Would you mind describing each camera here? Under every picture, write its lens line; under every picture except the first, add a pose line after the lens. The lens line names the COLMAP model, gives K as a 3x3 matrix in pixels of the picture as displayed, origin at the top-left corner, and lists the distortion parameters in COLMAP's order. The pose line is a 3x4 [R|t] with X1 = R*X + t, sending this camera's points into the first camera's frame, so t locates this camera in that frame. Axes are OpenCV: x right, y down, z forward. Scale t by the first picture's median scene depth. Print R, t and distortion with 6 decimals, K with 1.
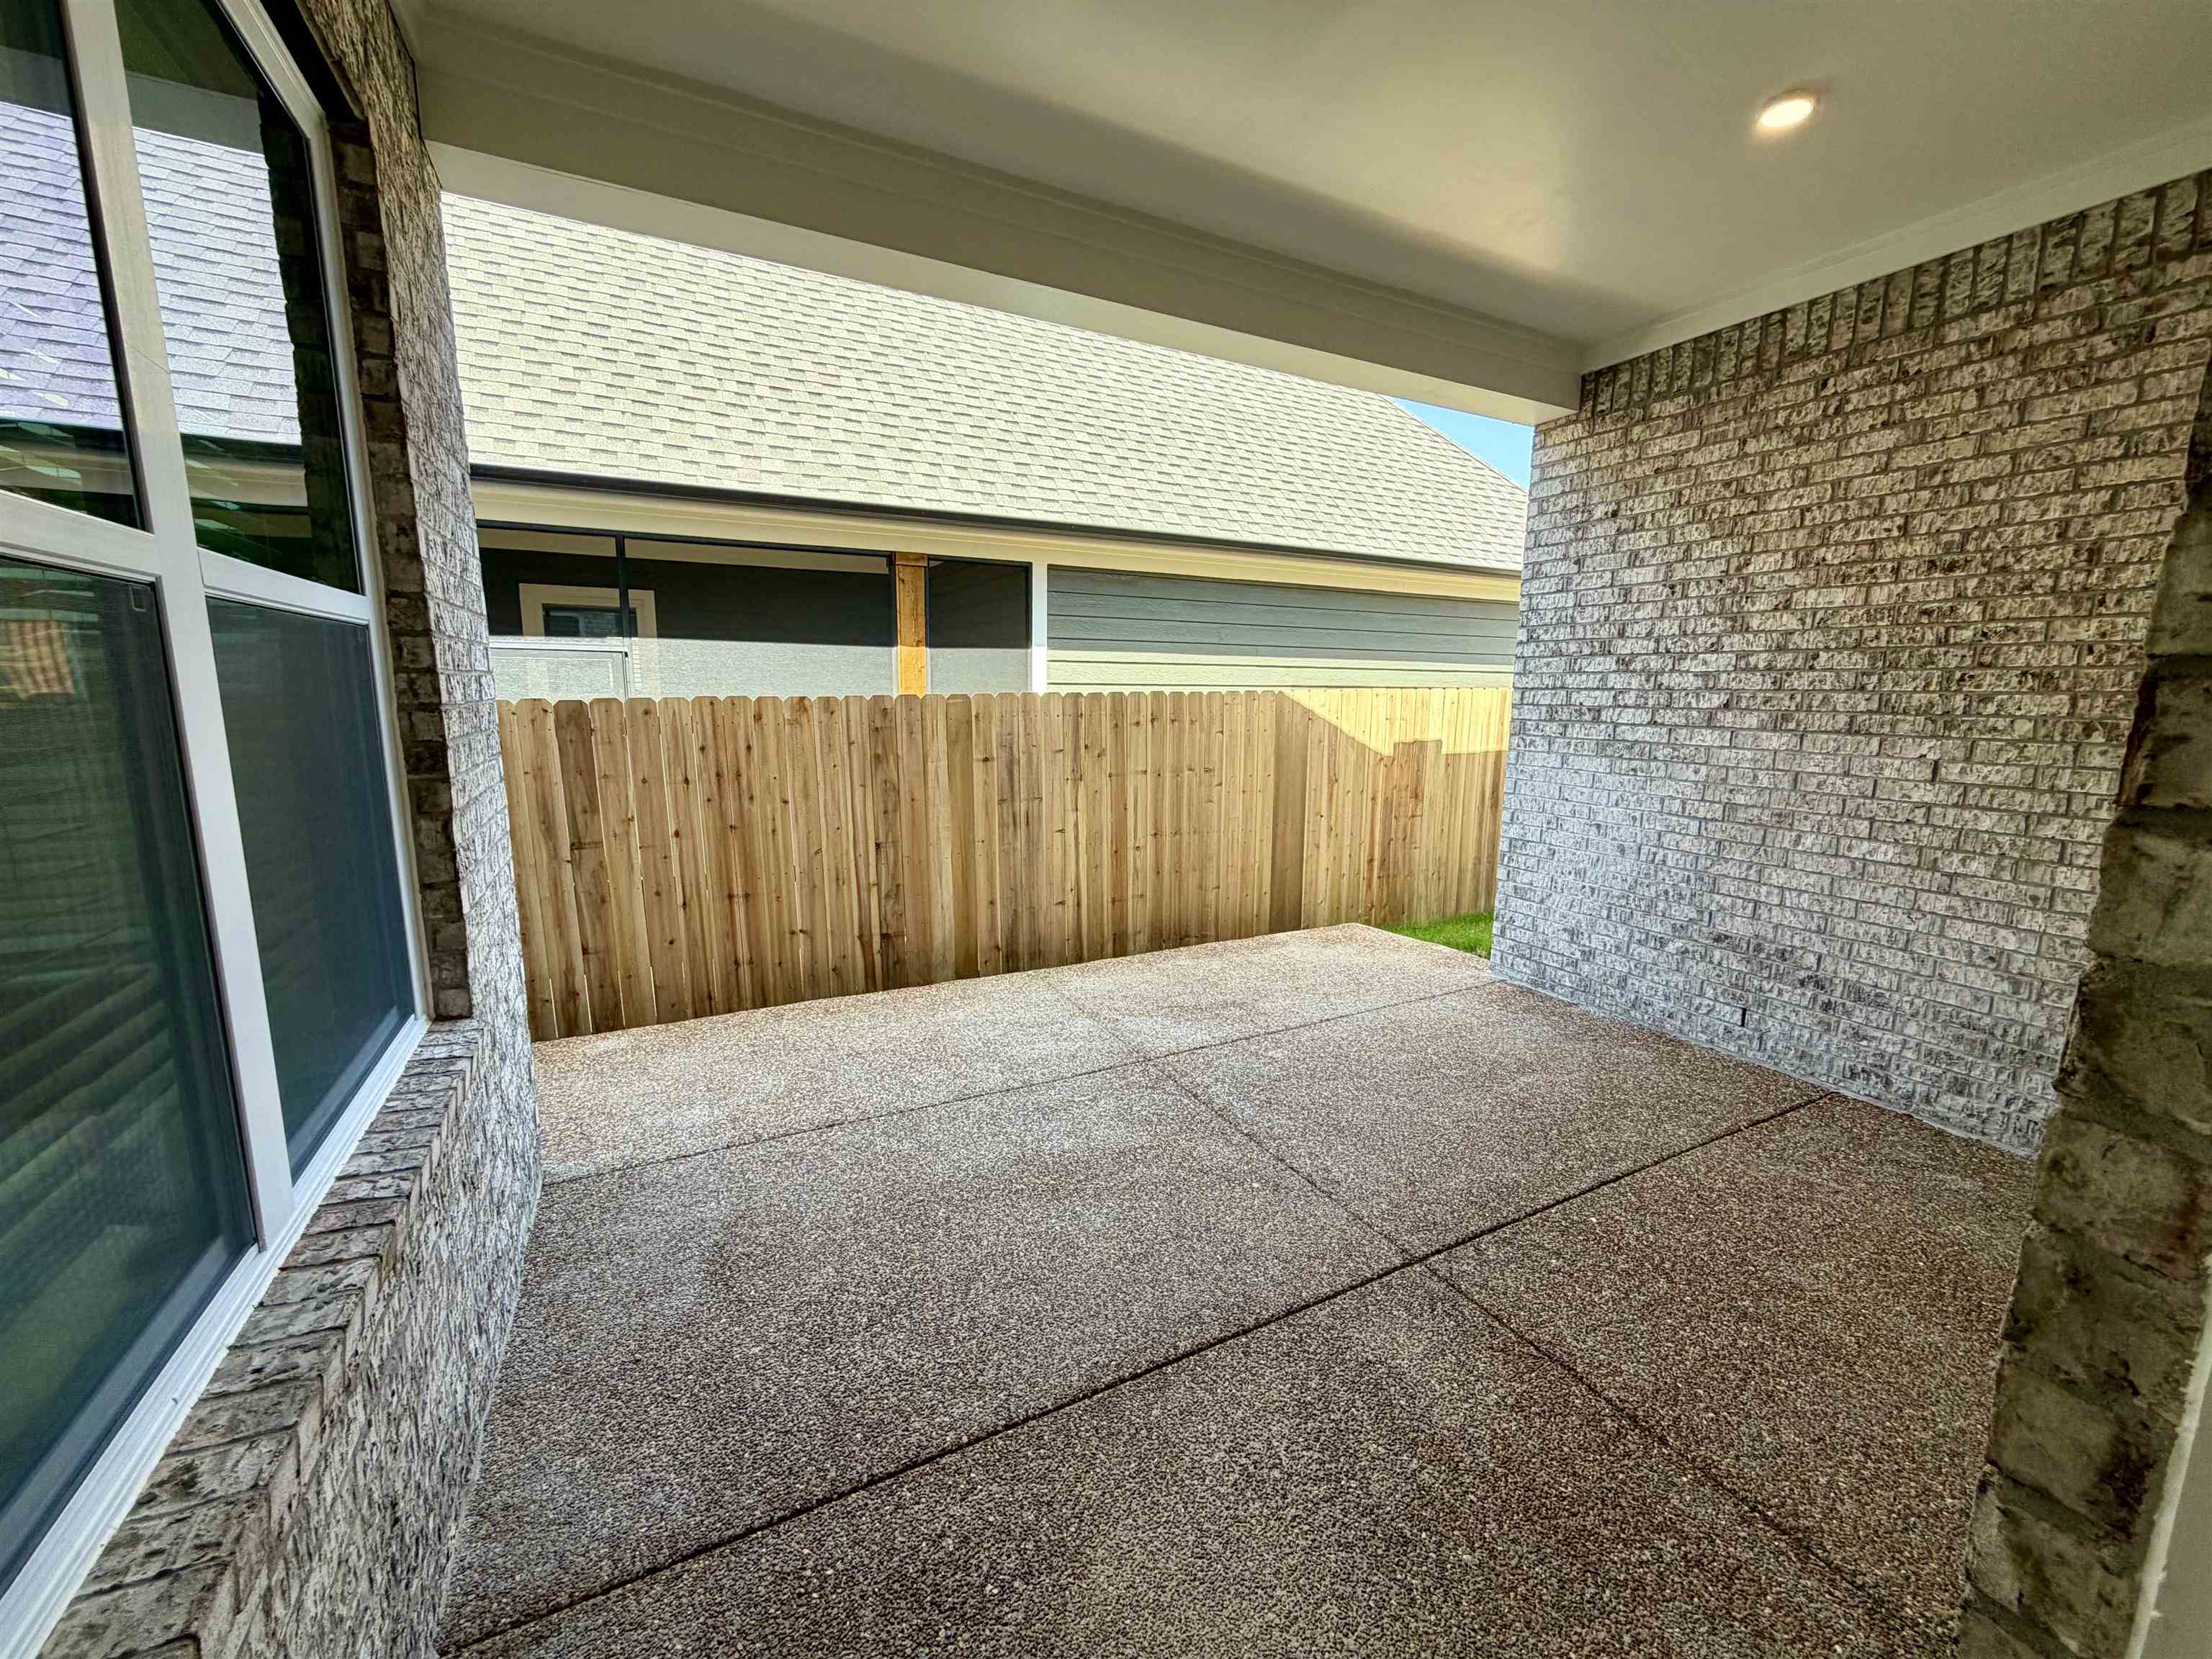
lens RADIAL K [[884.0, 0, 1102.8], [0, 884.0, 828.5], [0, 0, 1]] dist [0.001669, 0.000380]
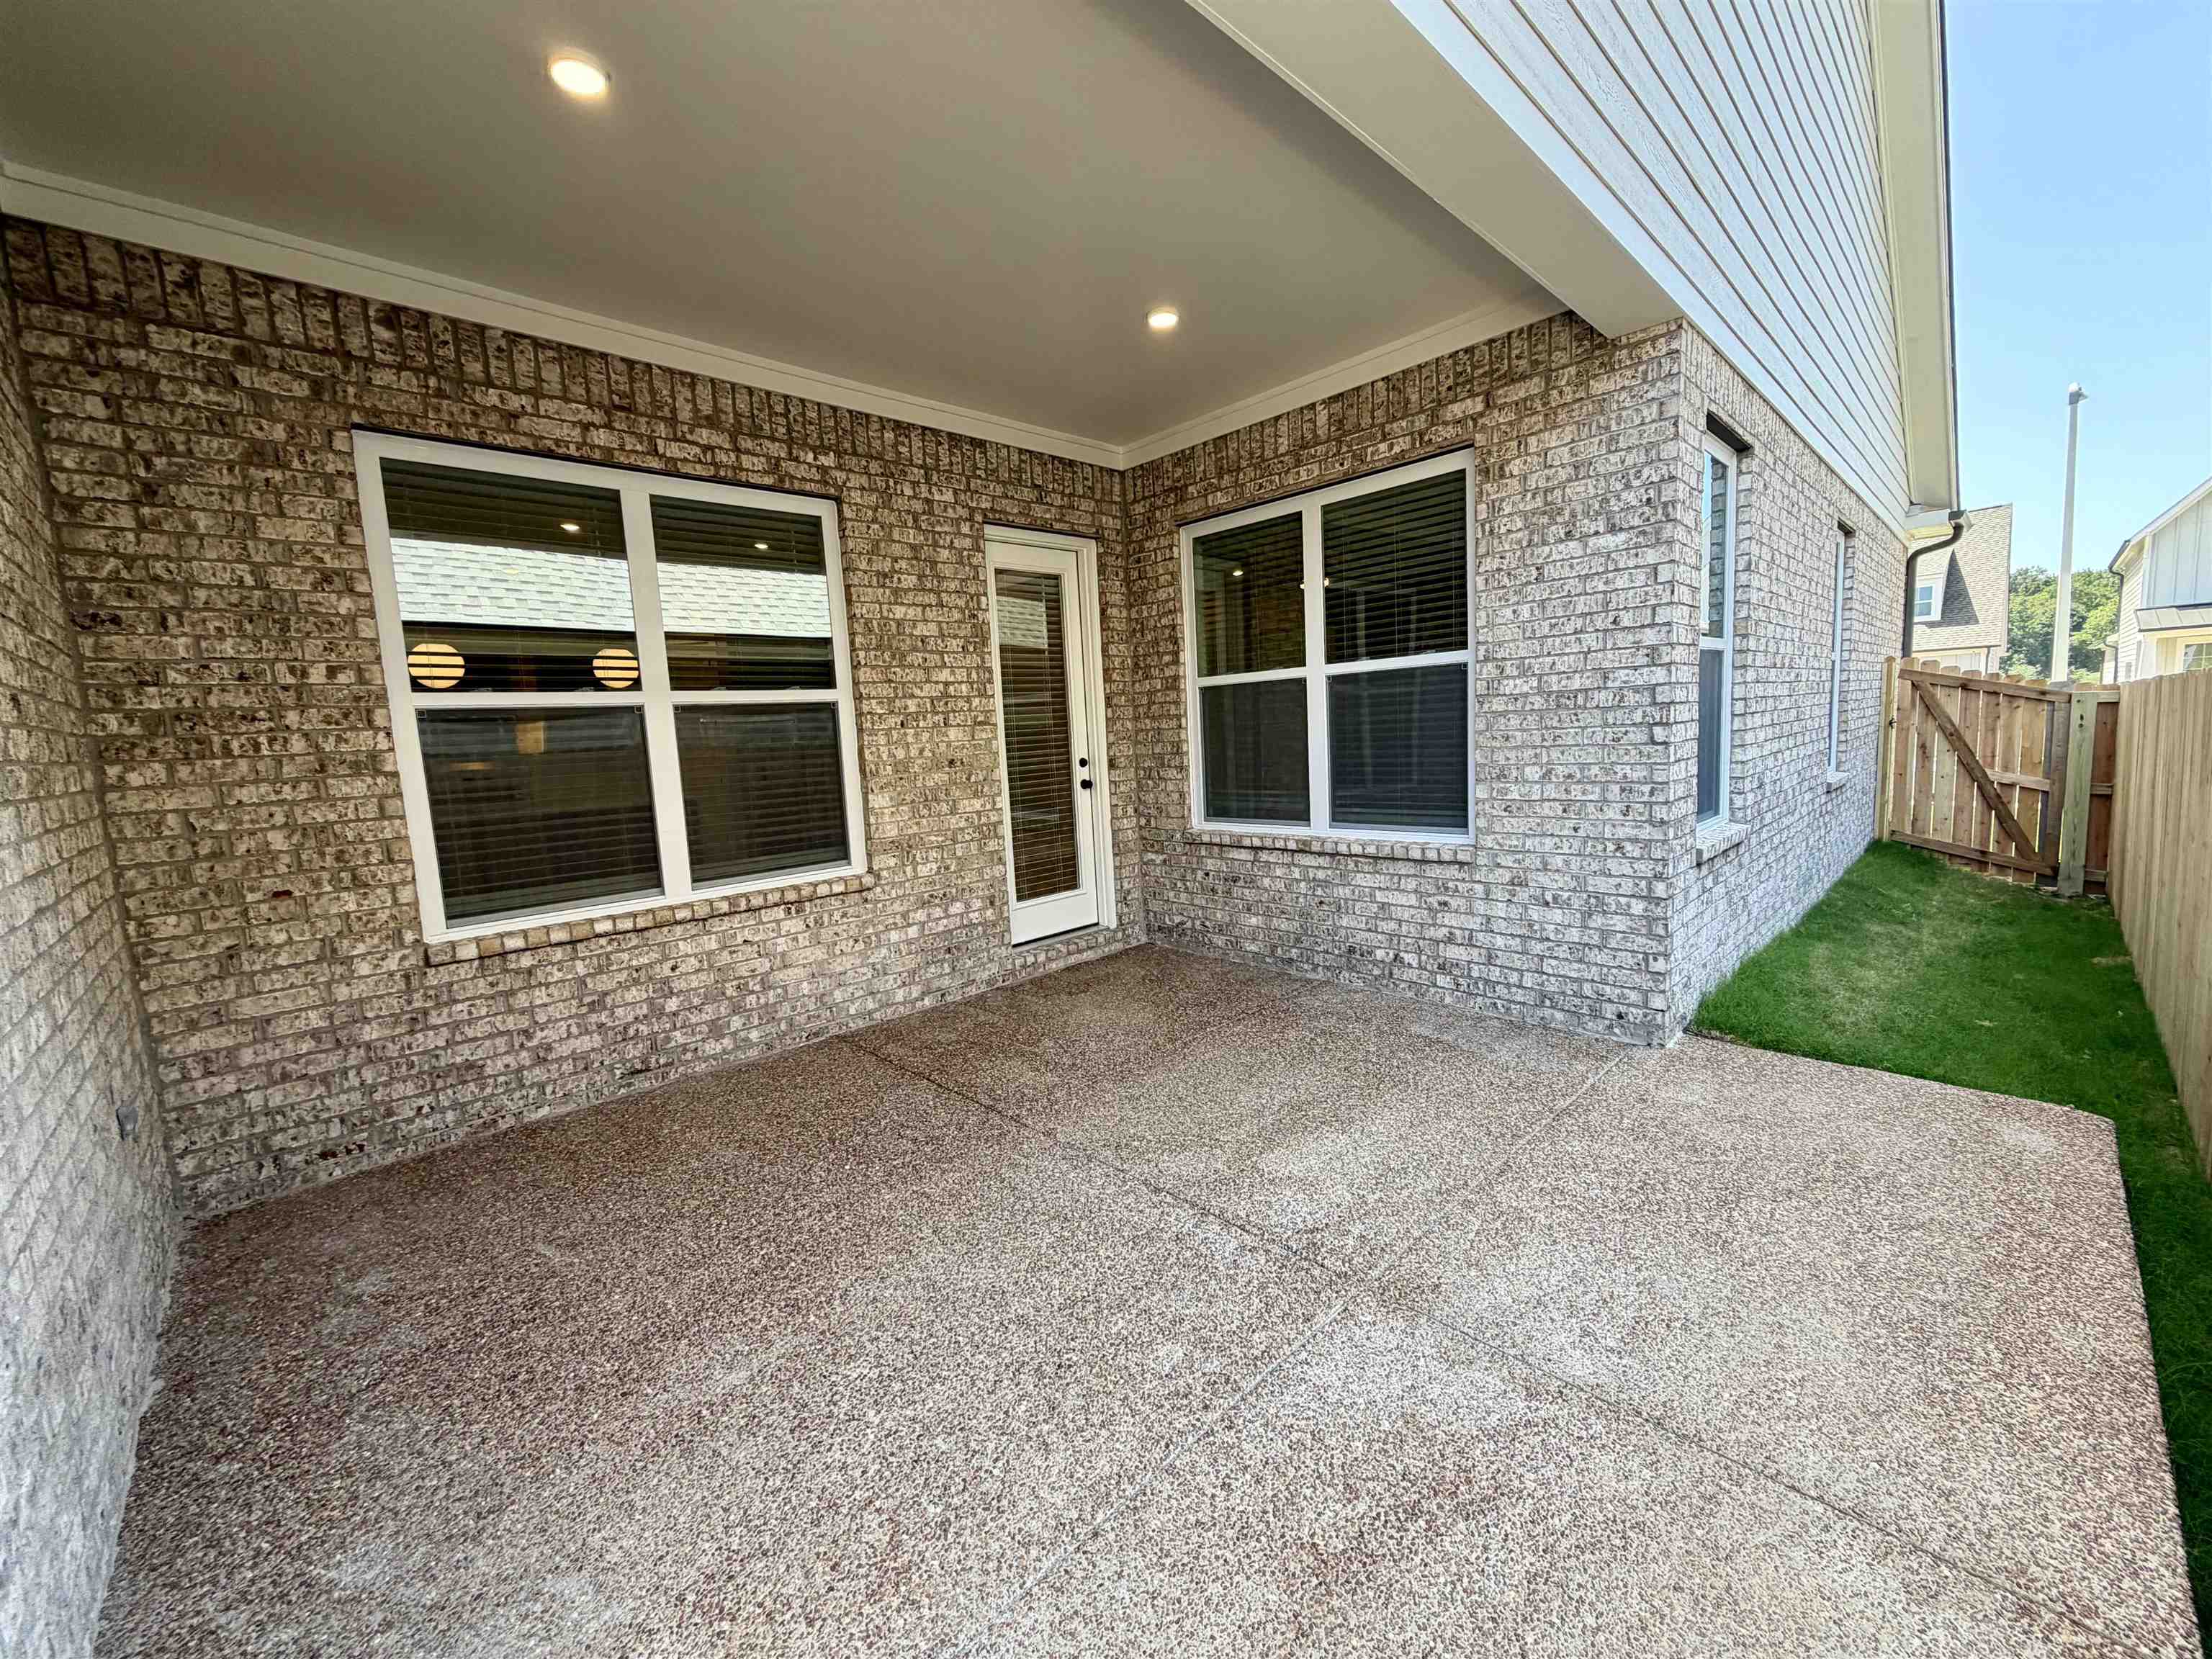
lens RADIAL K [[884.0, 0, 1102.8], [0, 884.0, 828.5], [0, 0, 1]] dist [0.001669, 0.000380]
pose [[-0.959738, 0.070332, -0.271951, 0.464740], [-0.002637, 0.965848, 0.259094, -0.250725], [0.280886, 0.249380, -0.926776, 1.828956]]
